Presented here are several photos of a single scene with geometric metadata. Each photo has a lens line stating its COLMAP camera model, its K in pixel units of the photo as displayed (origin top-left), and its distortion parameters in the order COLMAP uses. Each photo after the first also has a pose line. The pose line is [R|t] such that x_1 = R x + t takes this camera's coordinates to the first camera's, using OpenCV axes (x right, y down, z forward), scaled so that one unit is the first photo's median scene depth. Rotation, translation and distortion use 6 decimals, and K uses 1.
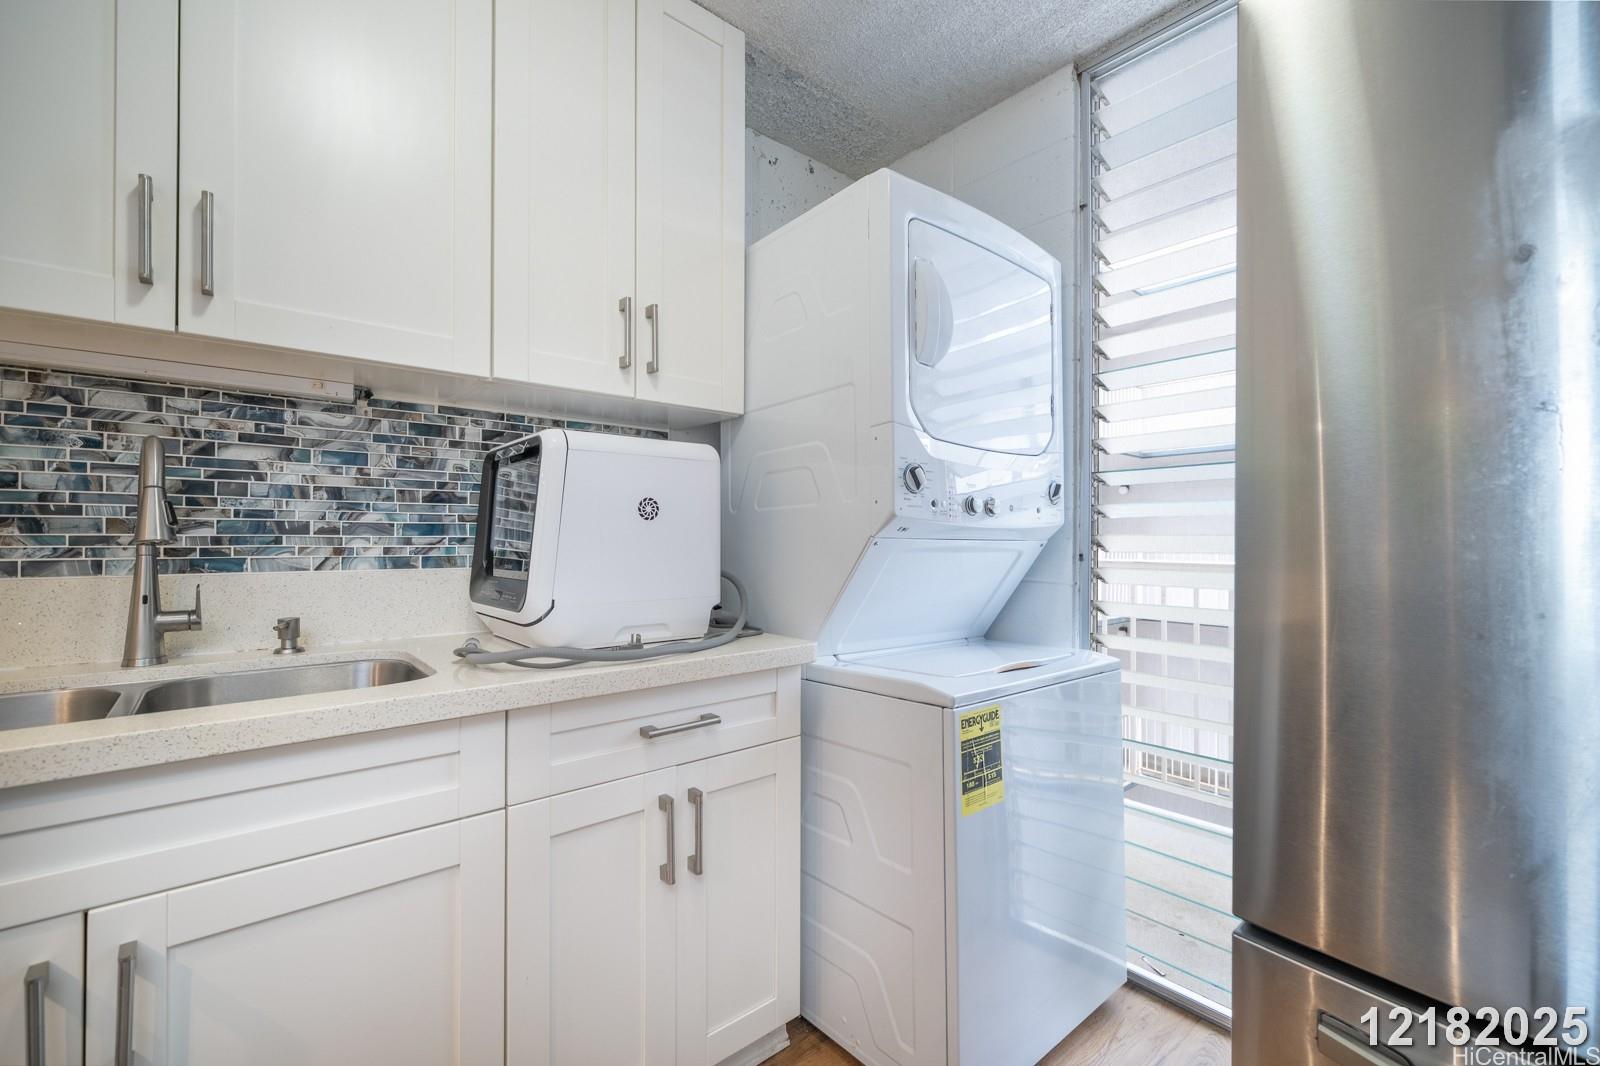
lens RADIAL K [[677.4, 0, 807.8], [0, 677.4, 534.4], [0, 0, 1]] dist [-0.001580, -0.000289]
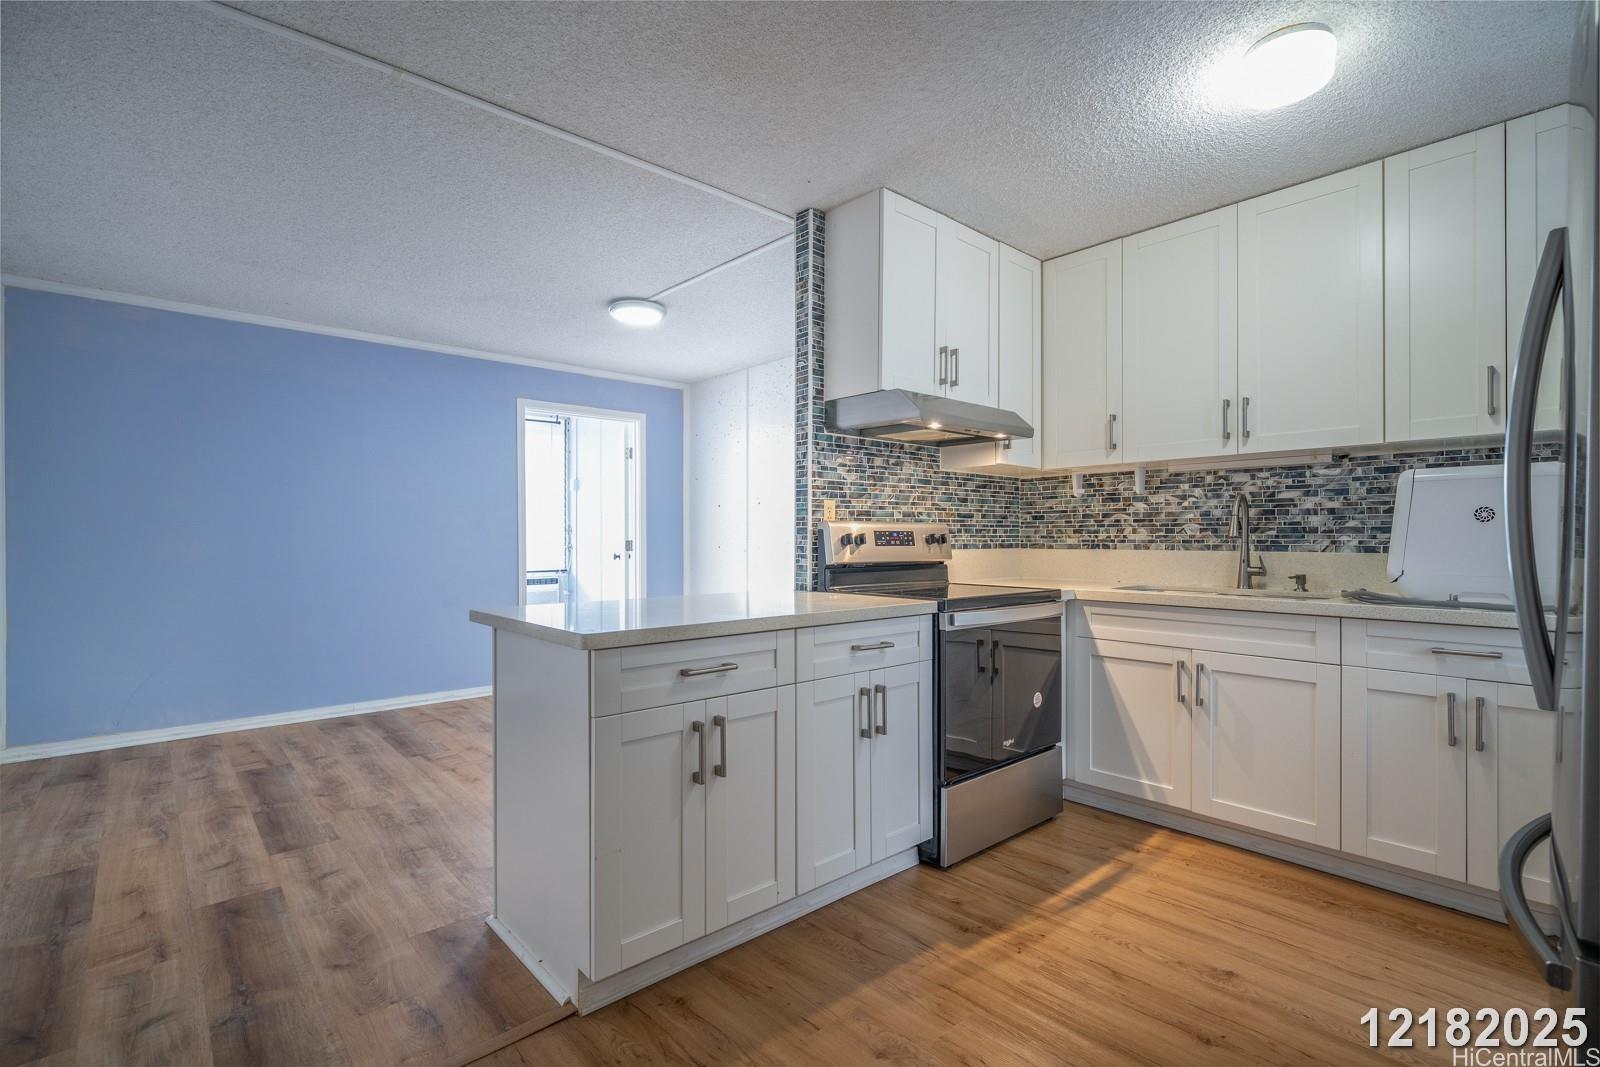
lens RADIAL K [[743.6, 0, 800.0], [0, 743.6, 533.5], [0, 0, 1]] dist [-0.000471, 0.000239]
pose [[0.021585, -0.007634, -0.999738, 1.367788], [0.006091, 0.999953, -0.007504, 0.007205], [0.999748, -0.005927, 0.021630, -0.531414]]
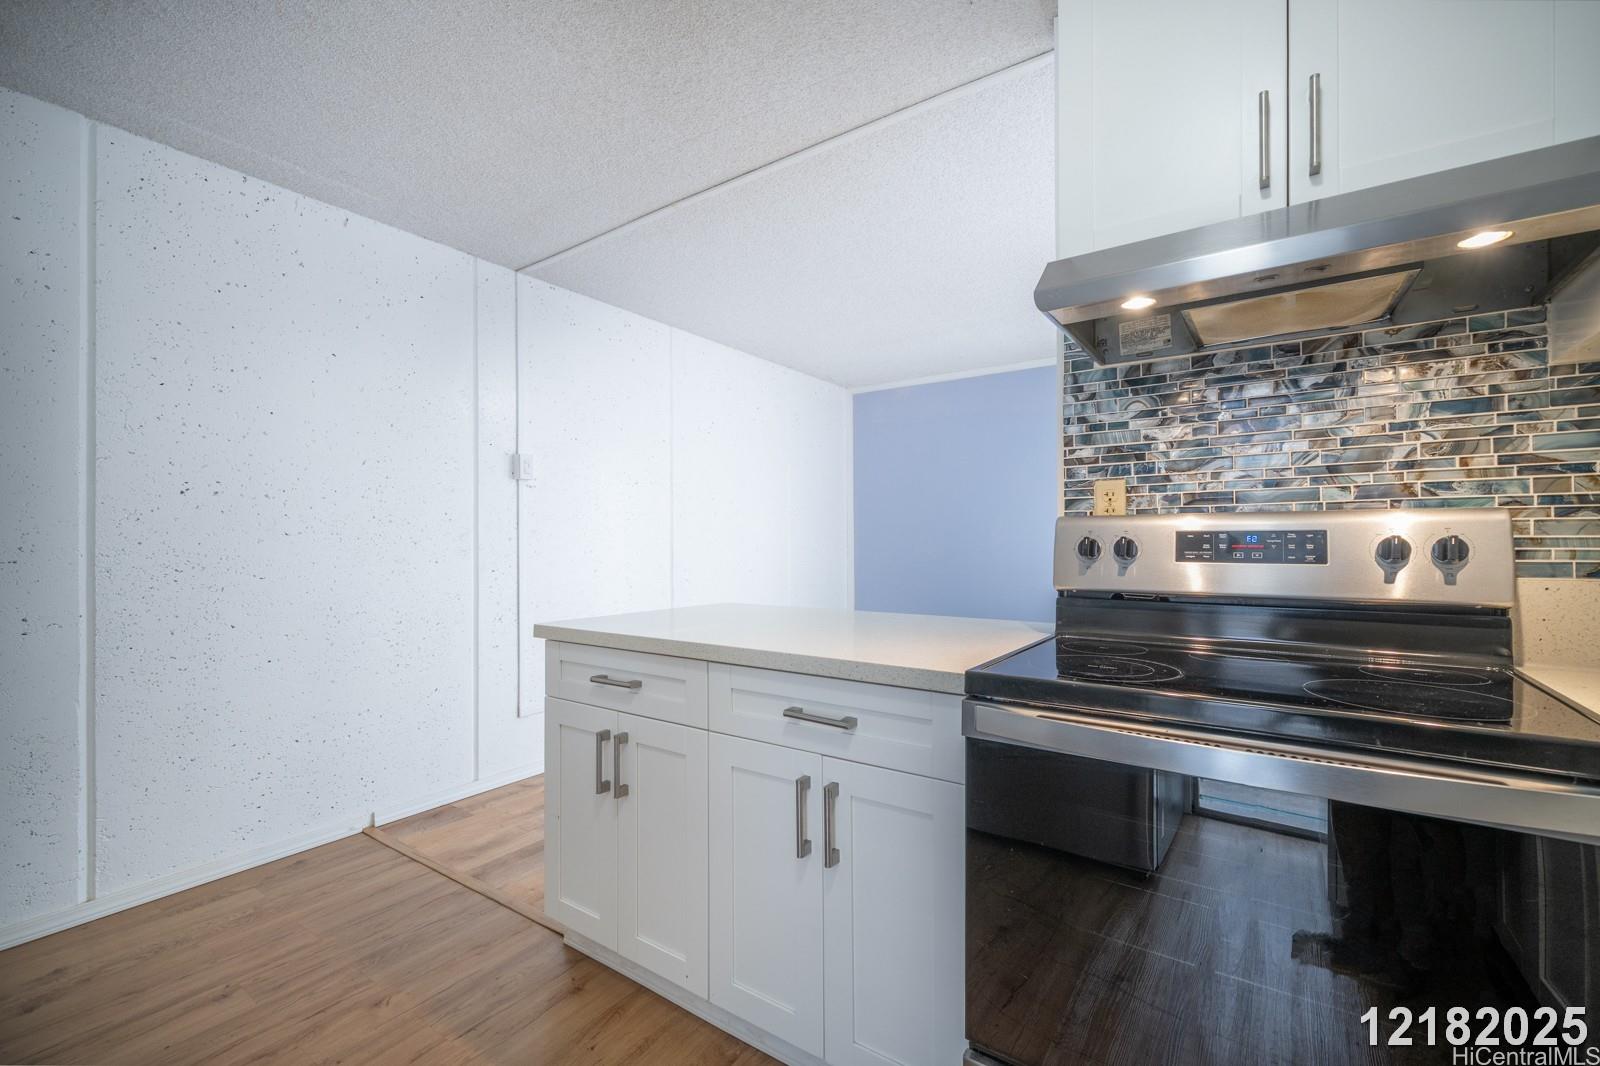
lens RADIAL K [[677.4, 0, 807.8], [0, 677.4, 534.4], [0, 0, 1]] dist [-0.001580, -0.000289]
pose [[-0.966916, -0.000507, -0.255093, -0.028447], [0.003243, 0.999893, -0.014282, 0.000803], [0.255073, -0.014636, -0.966811, 0.595002]]
